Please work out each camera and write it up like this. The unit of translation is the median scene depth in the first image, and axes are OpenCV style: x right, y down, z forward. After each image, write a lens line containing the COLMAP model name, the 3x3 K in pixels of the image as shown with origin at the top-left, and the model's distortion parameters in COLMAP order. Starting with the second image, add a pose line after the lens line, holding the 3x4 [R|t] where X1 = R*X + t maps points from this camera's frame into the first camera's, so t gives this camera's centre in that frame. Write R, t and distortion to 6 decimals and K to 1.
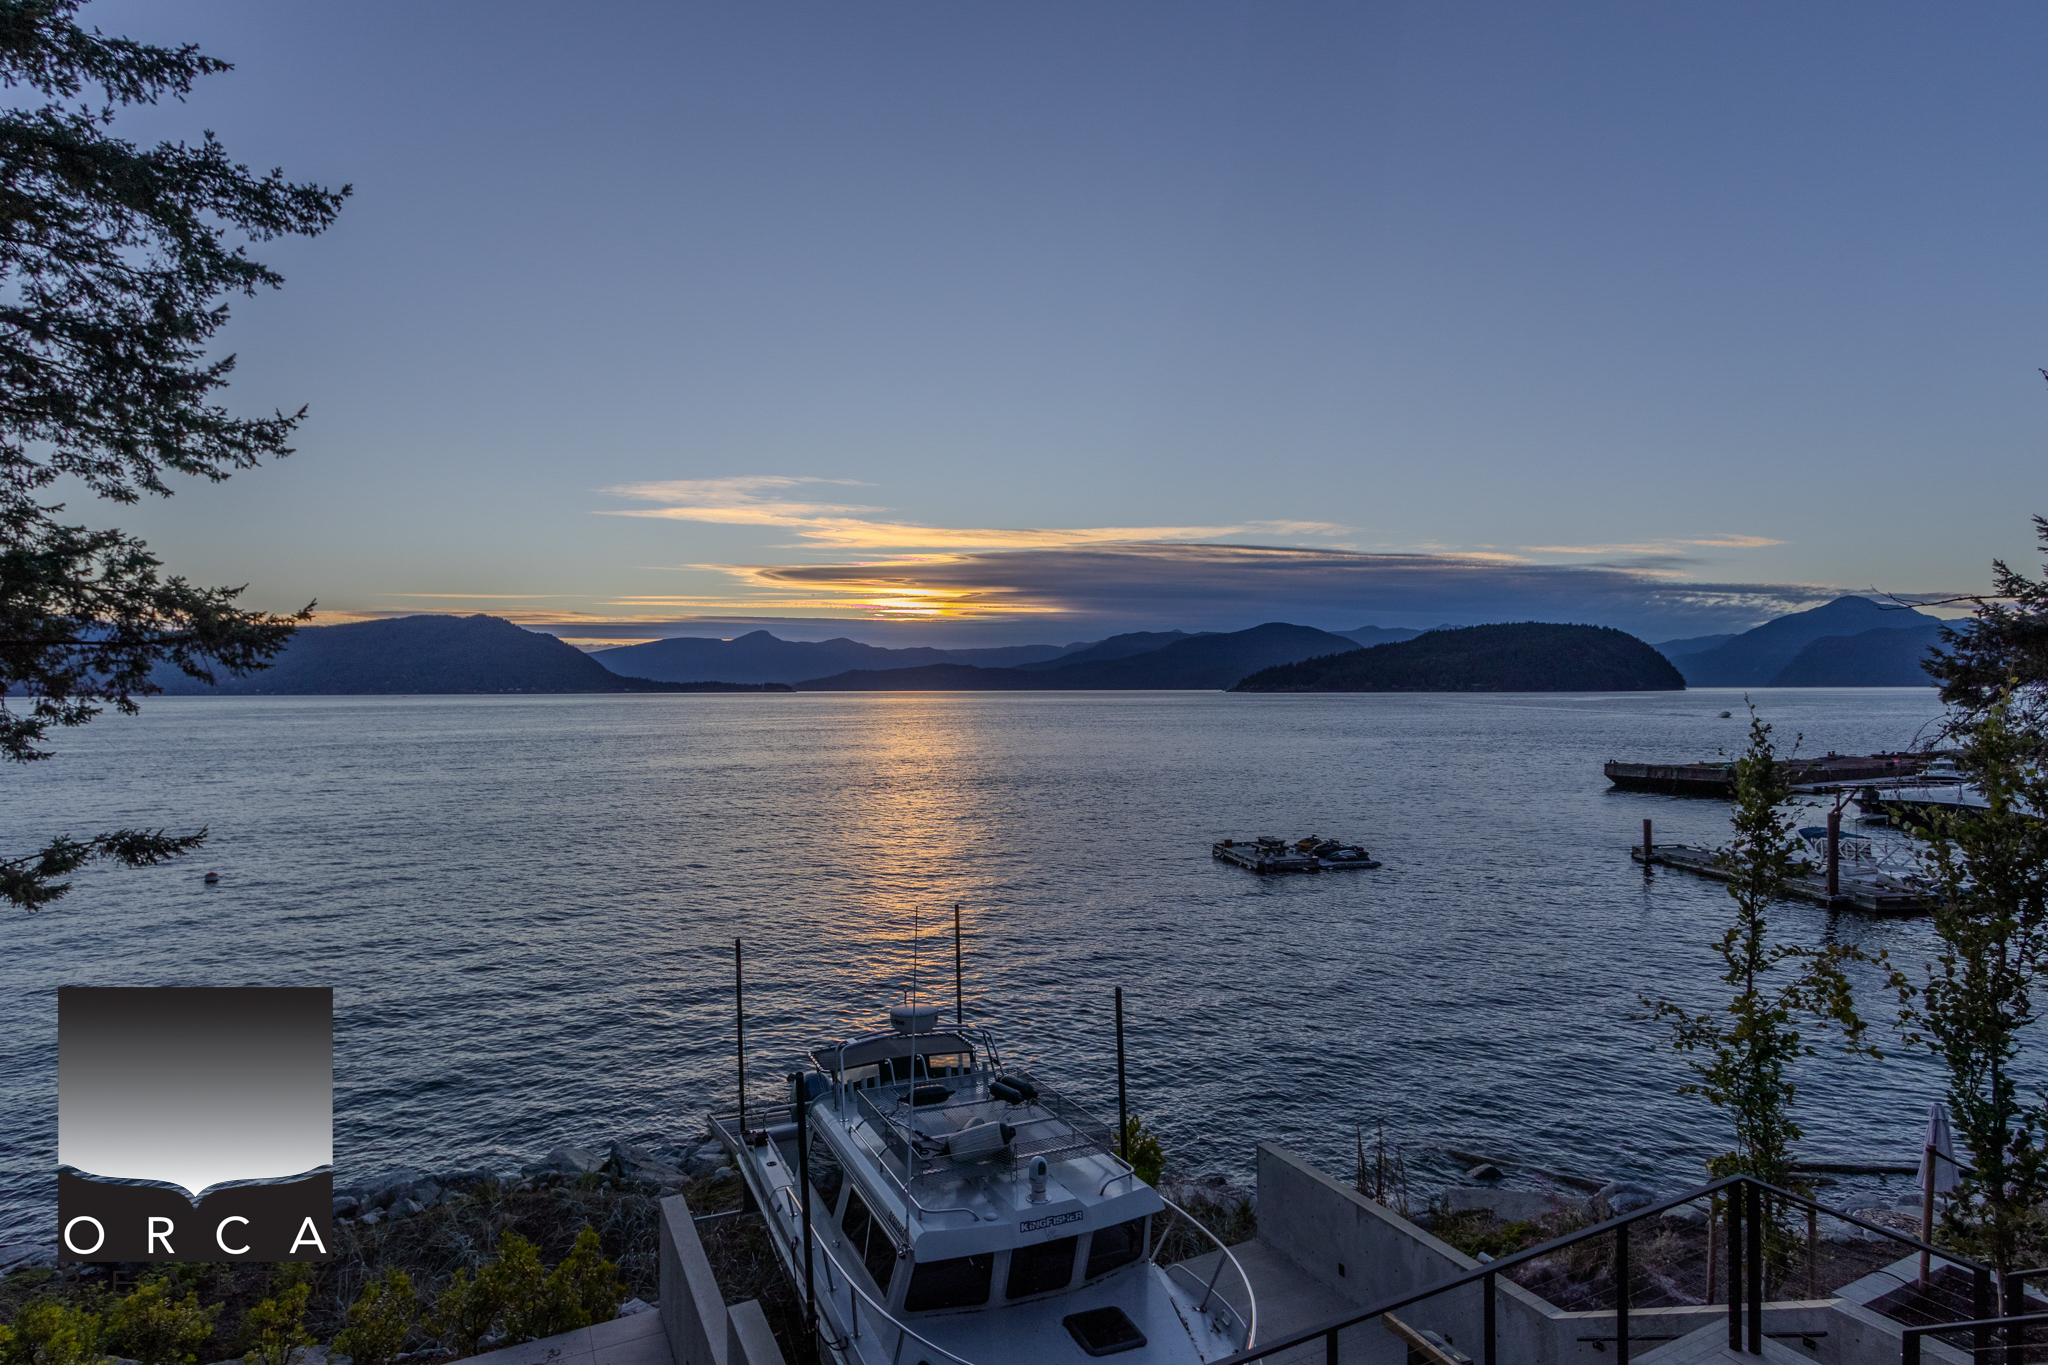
lens RADIAL K [[1036.7, 0, 995.1], [0, 1036.7, 695.0], [0, 0, 1]] dist [0.002556, -0.000388]
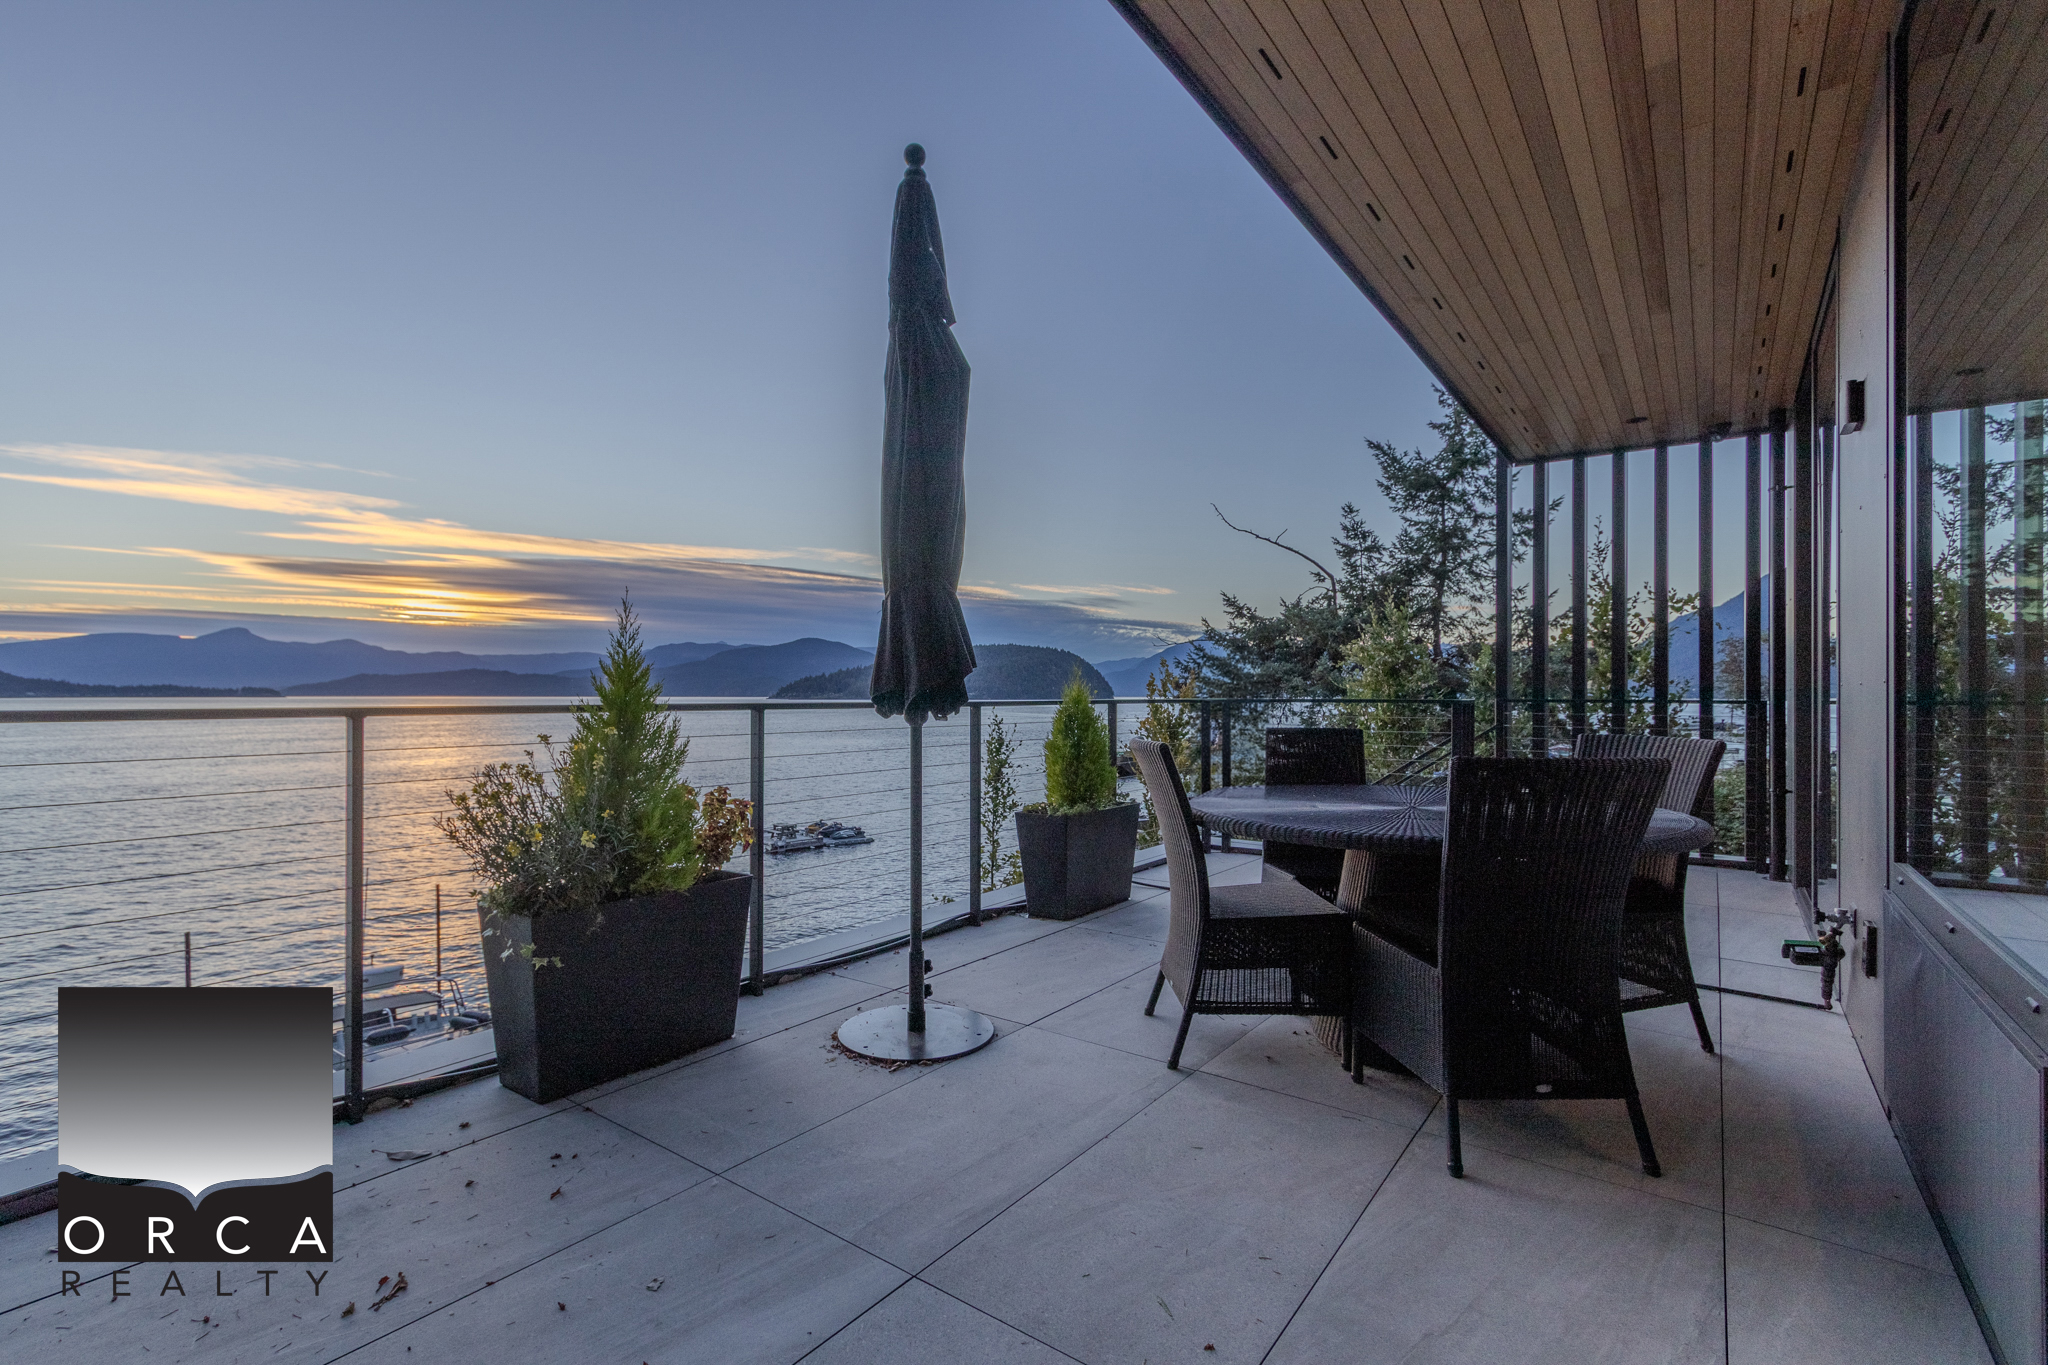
lens RADIAL K [[926.1, 0, 1000.4], [0, 926.1, 692.3], [0, 0, 1]] dist [0.003409, -0.000484]
pose [[0.893736, 0.006234, 0.448550, 0.053282], [-0.001607, 0.999942, -0.010695, 0.001656], [-0.448590, 0.008838, 0.893694, -0.173591]]
